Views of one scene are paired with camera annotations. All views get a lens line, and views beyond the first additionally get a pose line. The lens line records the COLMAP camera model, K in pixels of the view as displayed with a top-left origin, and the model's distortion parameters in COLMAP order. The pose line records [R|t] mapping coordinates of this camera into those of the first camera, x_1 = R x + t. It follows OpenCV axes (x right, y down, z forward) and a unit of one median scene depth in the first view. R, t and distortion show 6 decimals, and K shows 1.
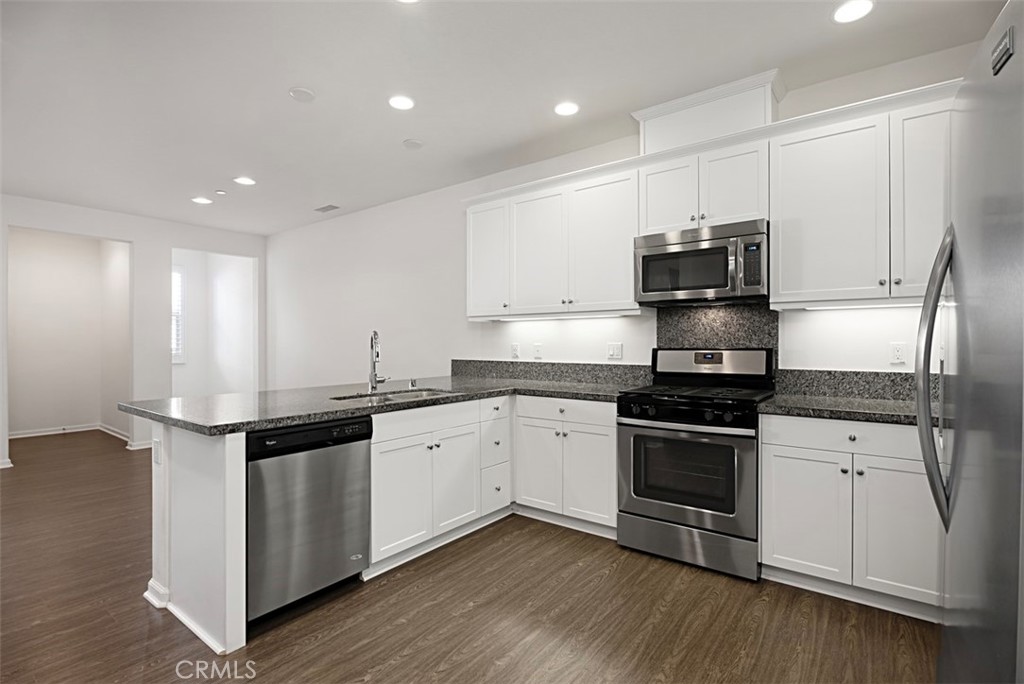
lens RADIAL K [[491.1, 0, 516.6], [0, 491.1, 337.9], [0, 0, 1]] dist [0.010375, 0.000180]
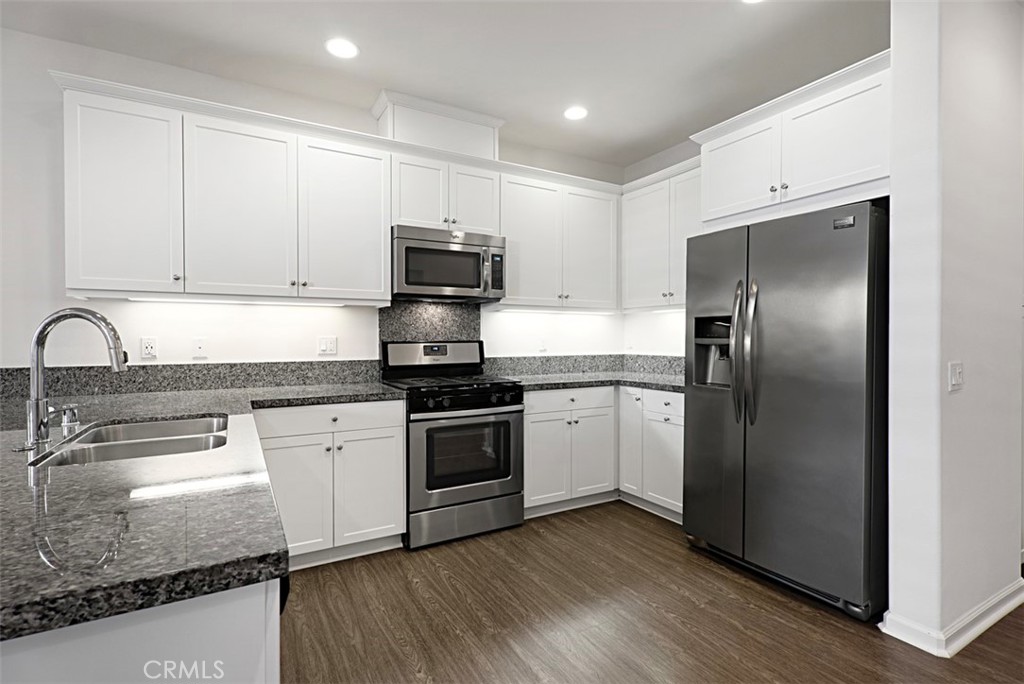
lens RADIAL K [[491.1, 0, 519.1], [0, 491.1, 335.5], [0, 0, 1]] dist [0.010375, 0.000180]
pose [[0.392554, 0.003272, 0.919723, -0.535853], [-0.009940, 0.999950, 0.000684, 0.005955], [-0.919675, -0.009410, 0.392567, 0.403572]]
